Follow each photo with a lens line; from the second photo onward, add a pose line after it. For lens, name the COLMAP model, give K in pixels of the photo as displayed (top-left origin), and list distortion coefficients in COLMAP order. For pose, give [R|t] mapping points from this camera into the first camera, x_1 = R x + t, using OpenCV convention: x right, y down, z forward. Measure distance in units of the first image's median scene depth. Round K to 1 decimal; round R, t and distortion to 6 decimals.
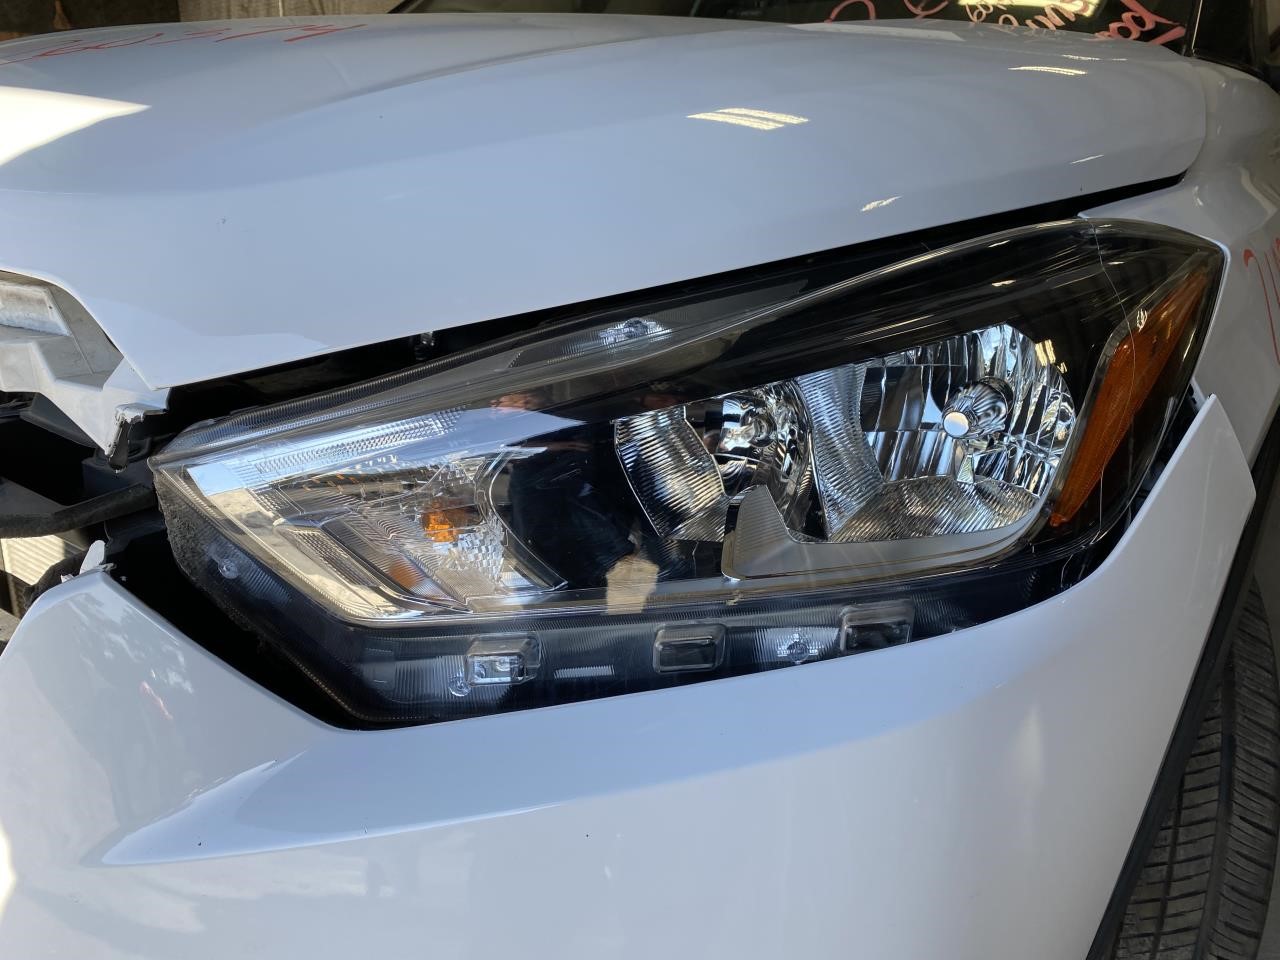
lens RADIAL K [[1002.0, 0, 638.9], [0, 1002.0, 488.2], [0, 0, 1]] dist [0.020218, -0.007911]
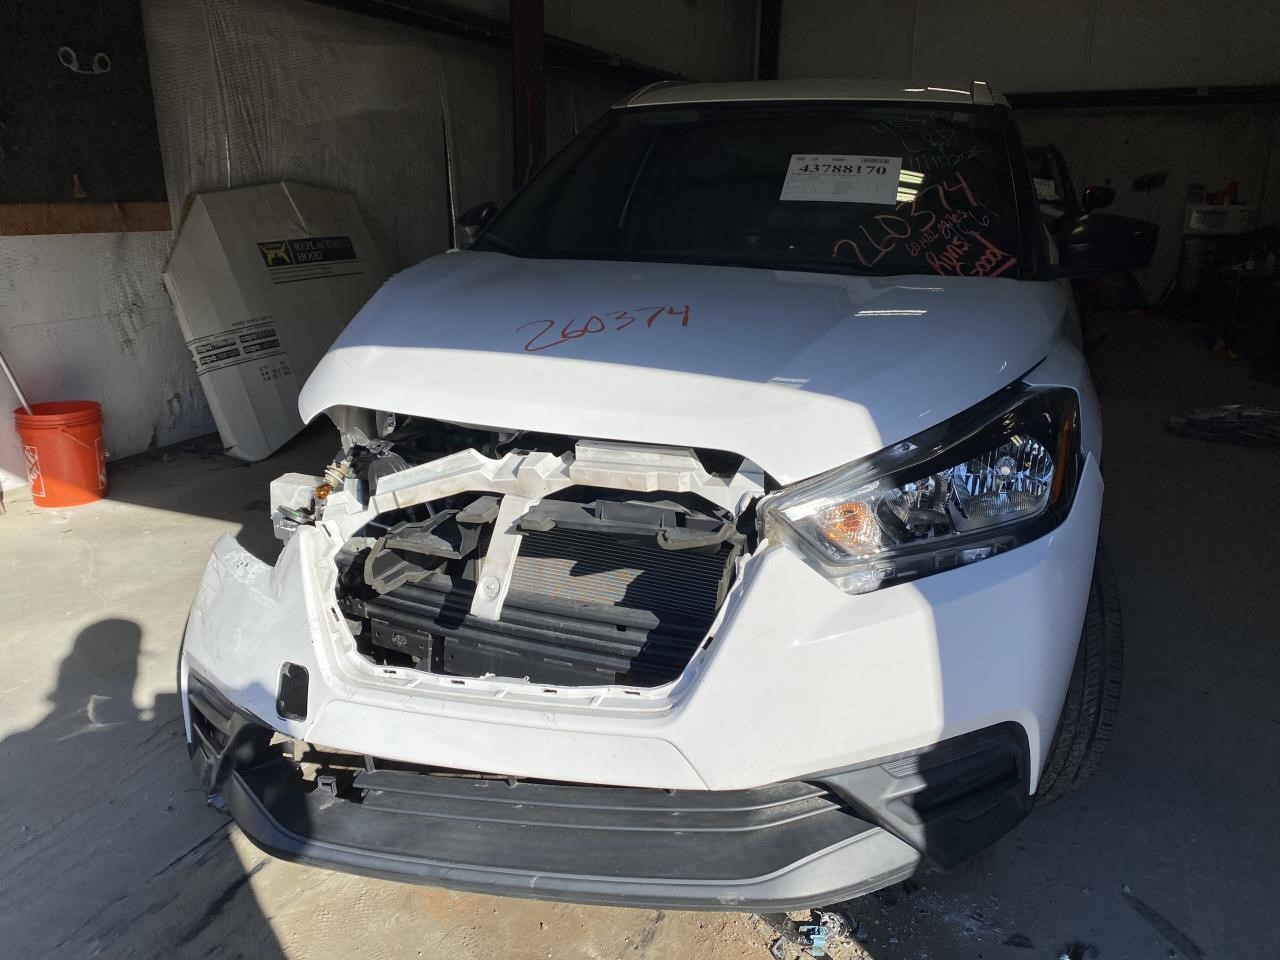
lens RADIAL K [[1002.0, 0, 638.9], [0, 1002.0, 488.2], [0, 0, 1]] dist [0.020218, -0.007911]
pose [[0.972907, -0.094864, 0.210837, -1.257994], [0.105876, 0.993511, -0.041541, -0.010725], [-0.205528, 0.062738, 0.976638, -1.468944]]
